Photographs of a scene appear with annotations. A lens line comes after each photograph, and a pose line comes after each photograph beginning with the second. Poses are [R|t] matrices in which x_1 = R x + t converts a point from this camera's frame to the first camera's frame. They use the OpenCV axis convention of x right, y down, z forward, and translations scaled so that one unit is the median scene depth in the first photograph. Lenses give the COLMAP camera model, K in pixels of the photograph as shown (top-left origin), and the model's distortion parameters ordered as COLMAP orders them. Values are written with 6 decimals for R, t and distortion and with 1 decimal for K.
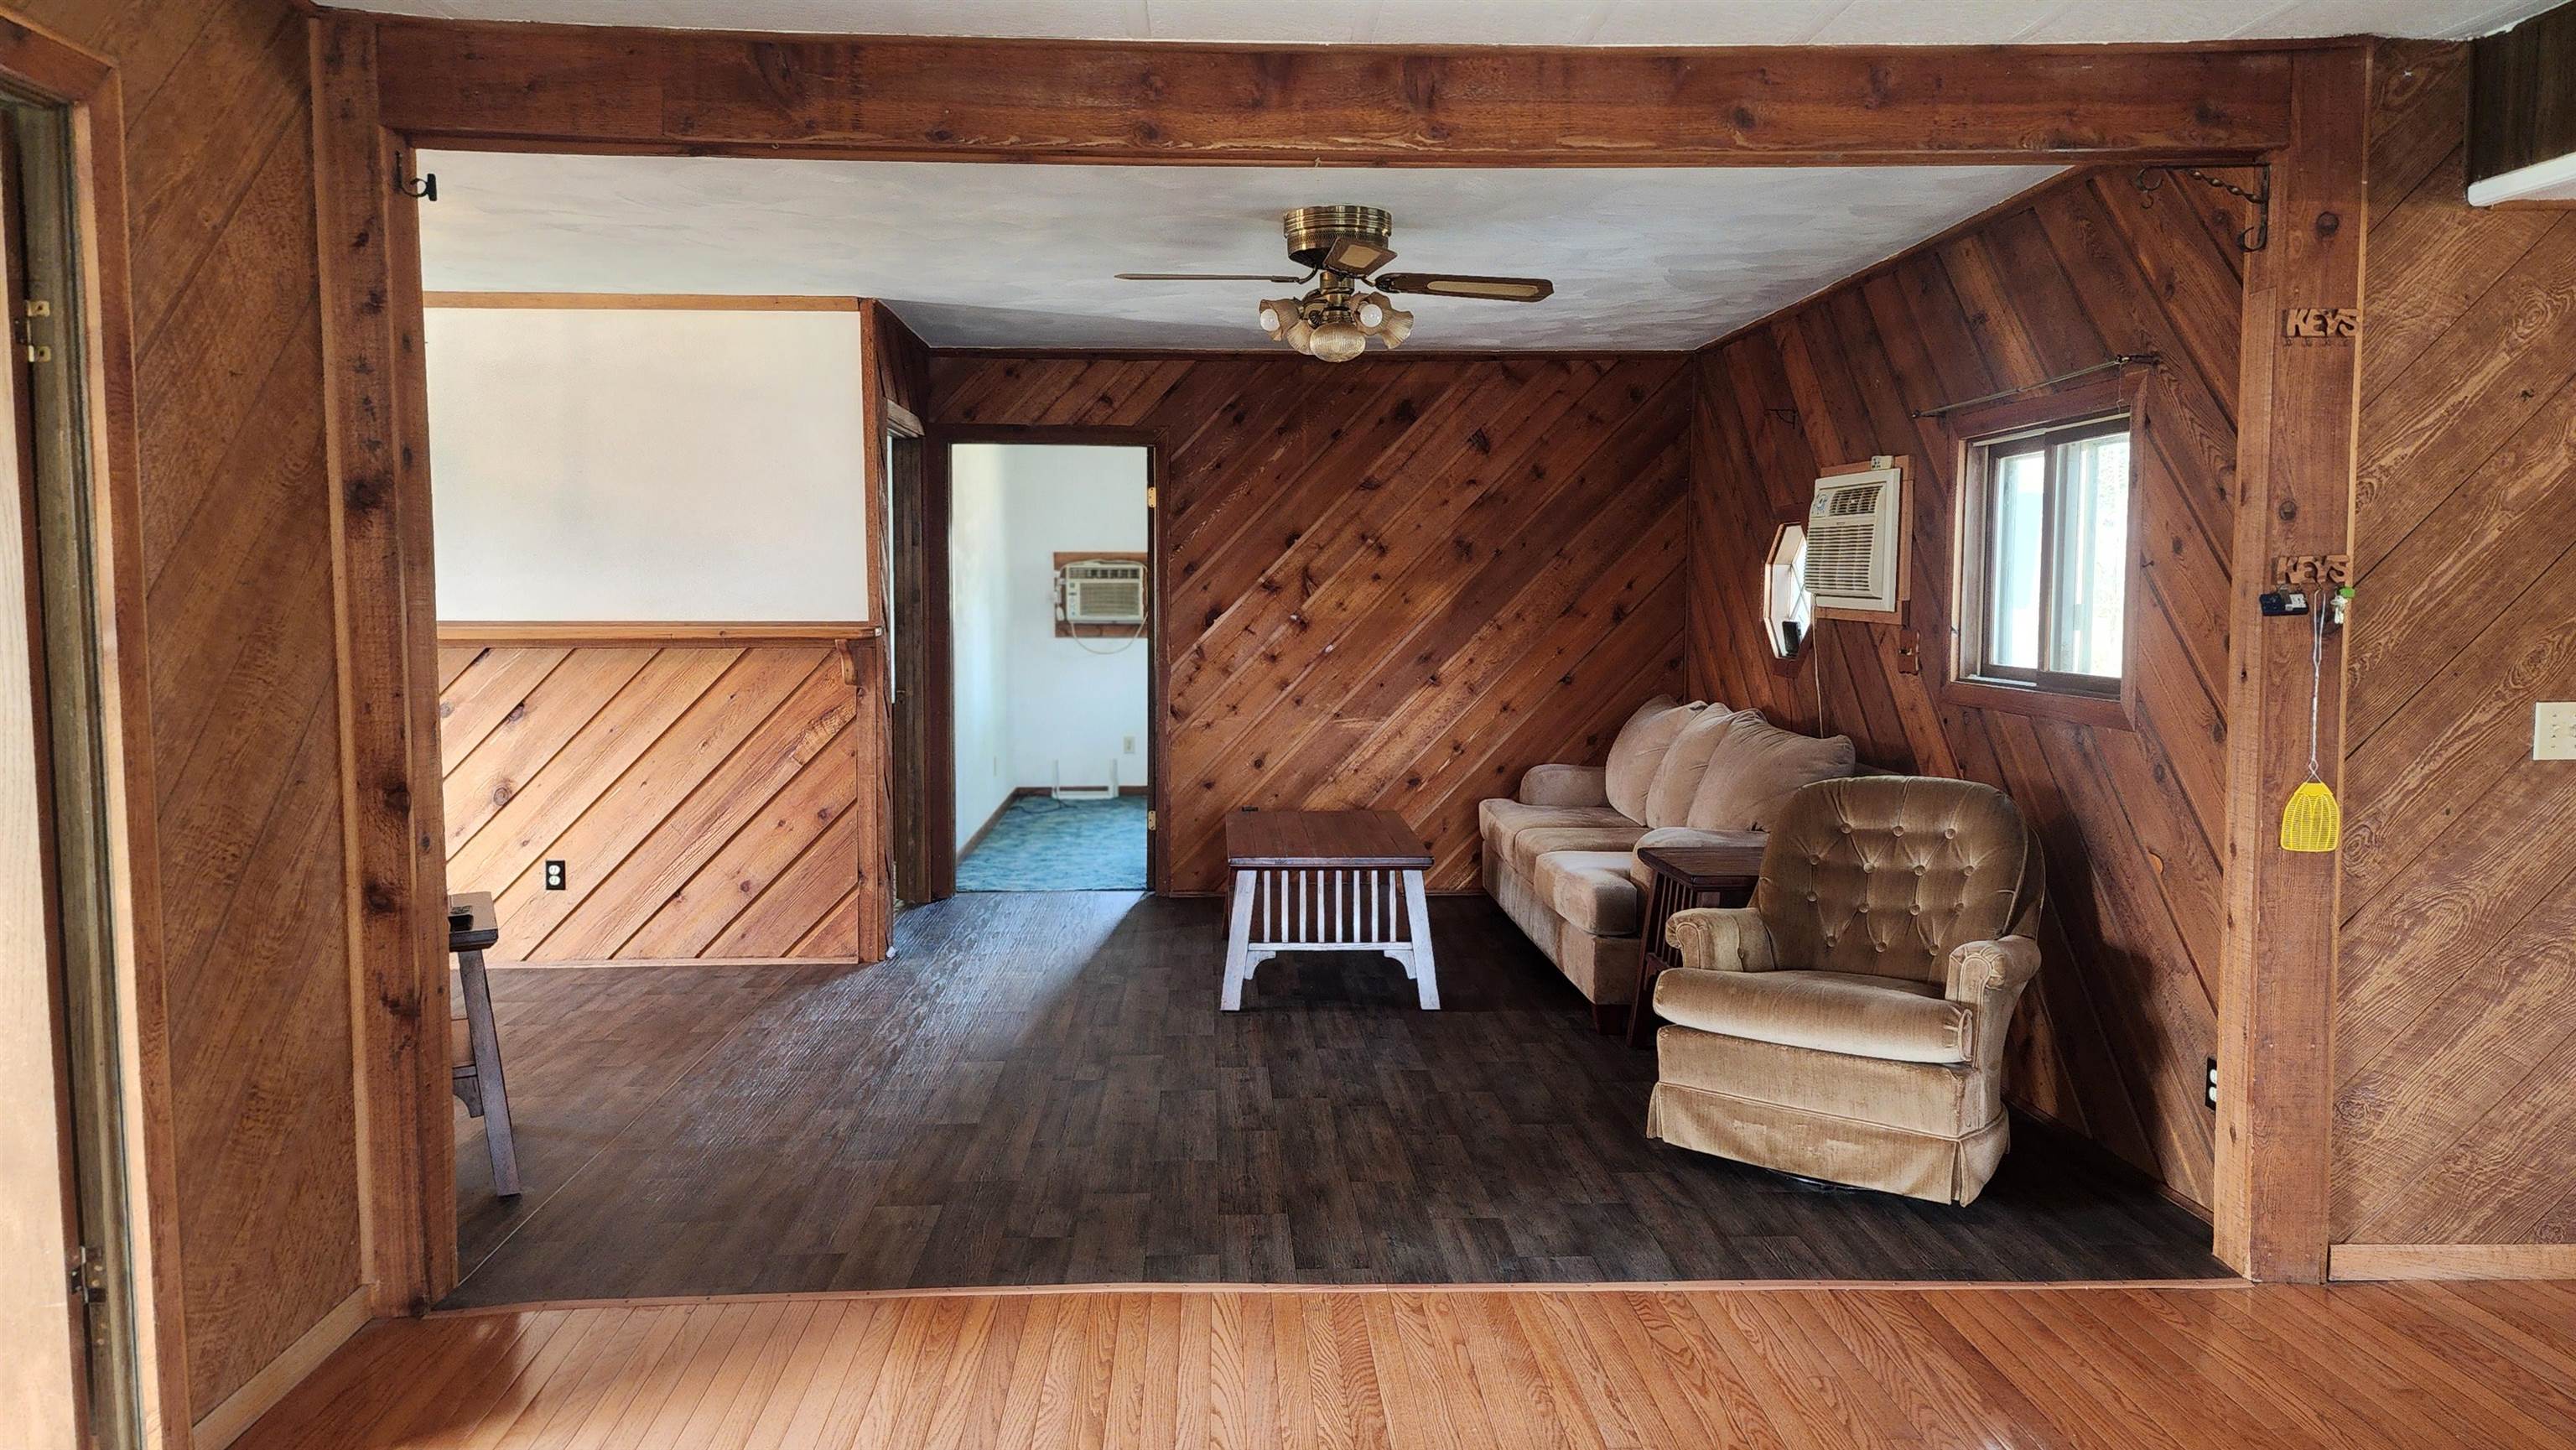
lens RADIAL K [[1762.8, 0, 1287.8], [0, 1762.8, 721.2], [0, 0, 1]] dist [0.210642, -0.377359]
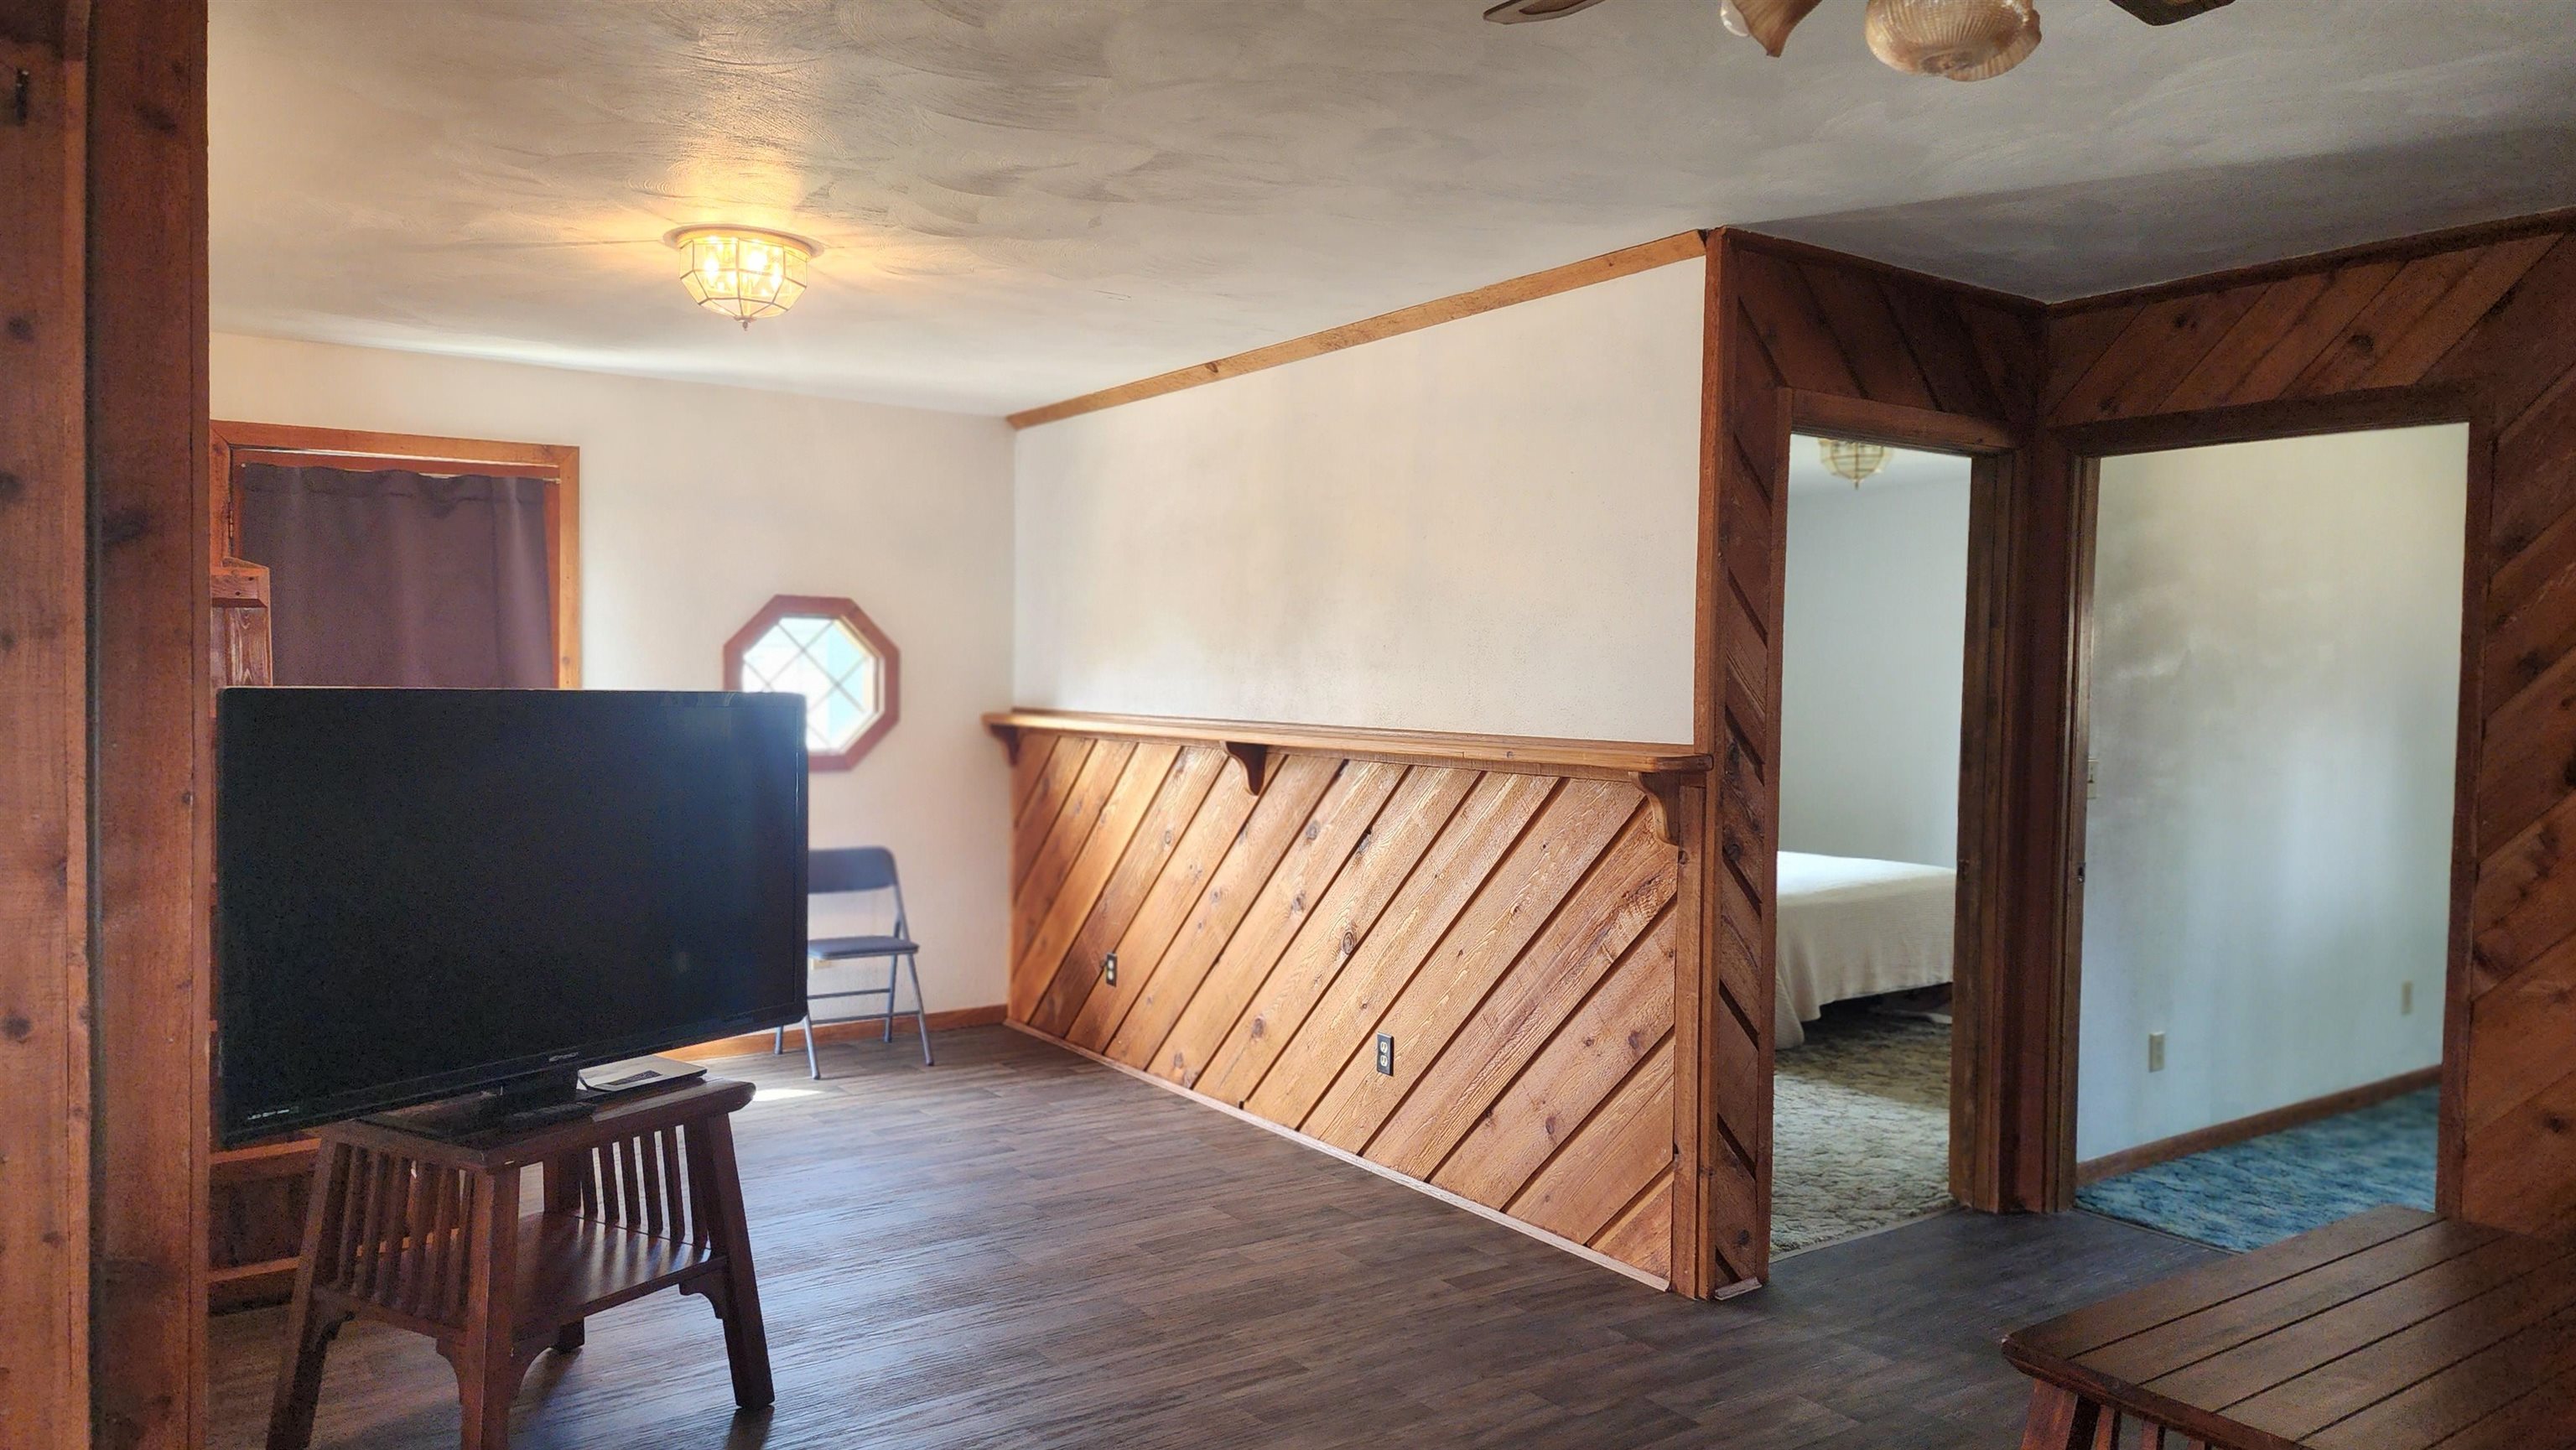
lens RADIAL K [[1724.7, 0, 1288.1], [0, 1724.7, 728.4], [0, 0, 1]] dist [0.091621, -0.083591]
pose [[0.547833, 0.033654, -0.835911, 0.167713], [-0.079503, 0.996763, -0.011974, -0.037786], [0.832802, 0.073018, 0.548735, 0.478229]]
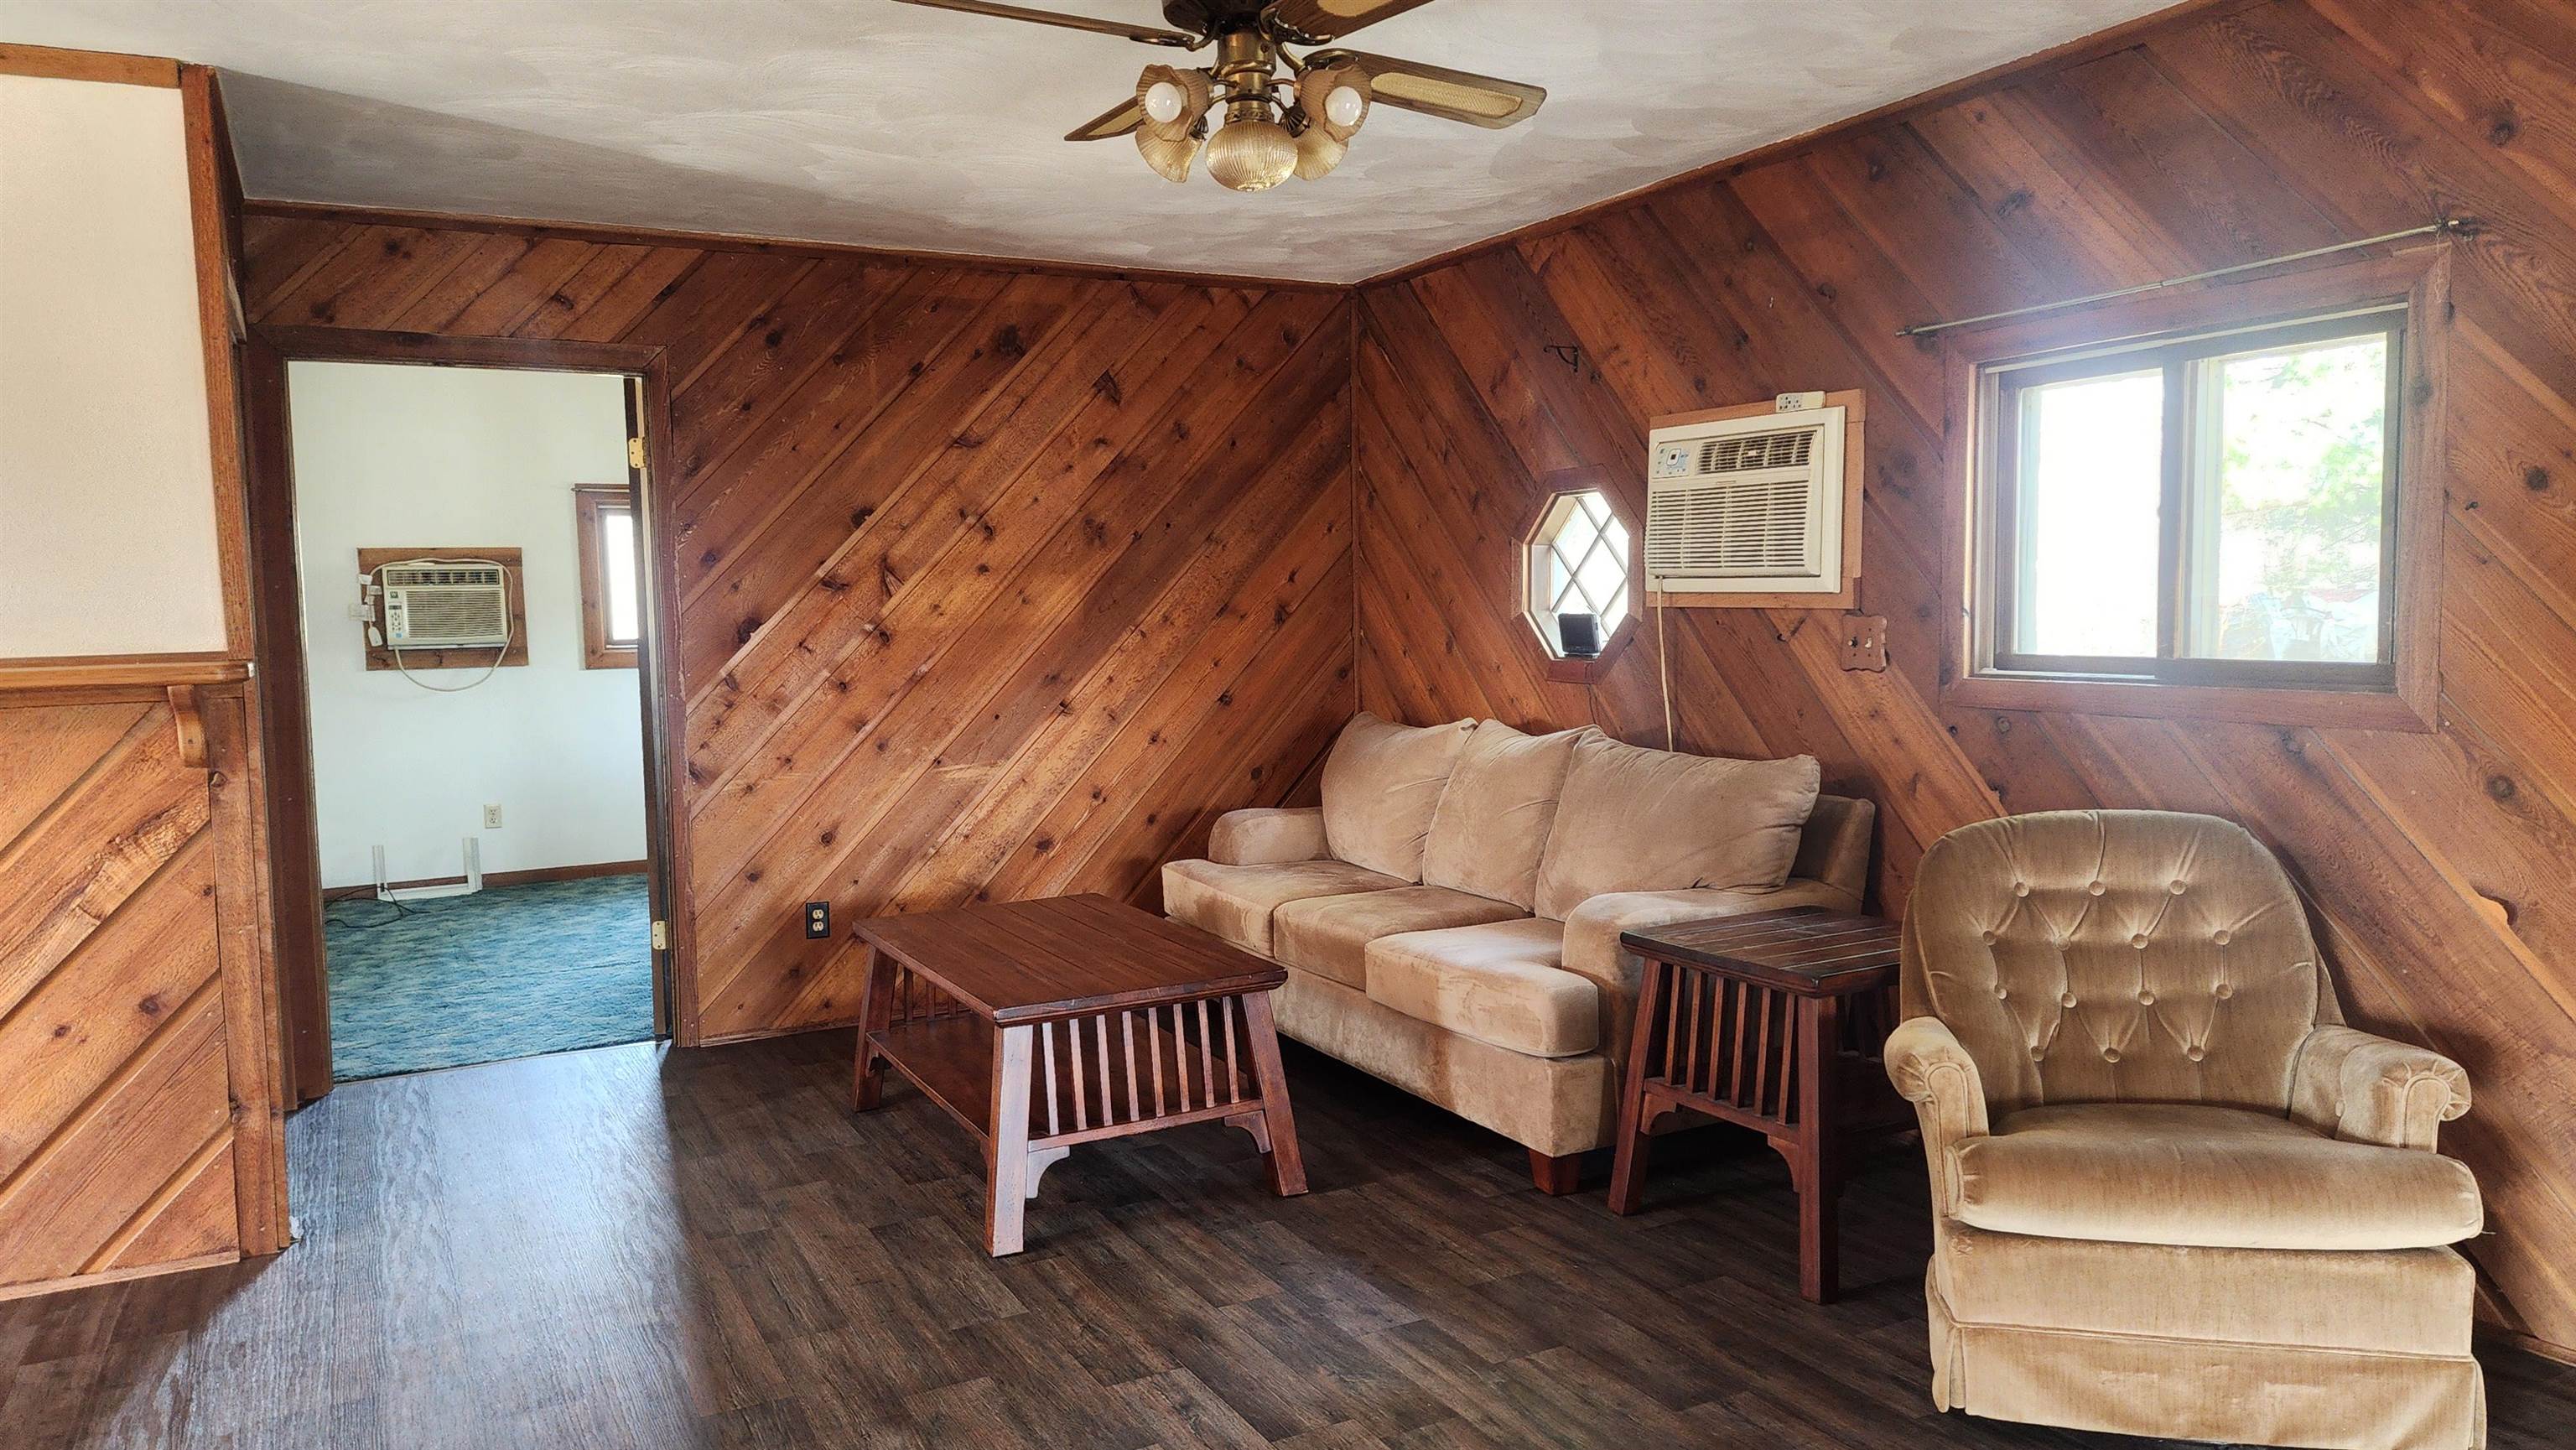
lens RADIAL K [[1733.3, 0, 1295.9], [0, 1733.3, 745.1], [0, 0, 1]] dist [0.091212, -0.088040]
pose [[0.899308, -0.057597, 0.433506, -0.154069], [0.054737, 0.998318, 0.019088, -0.016584], [-0.433876, 0.006563, 0.900949, 0.313058]]
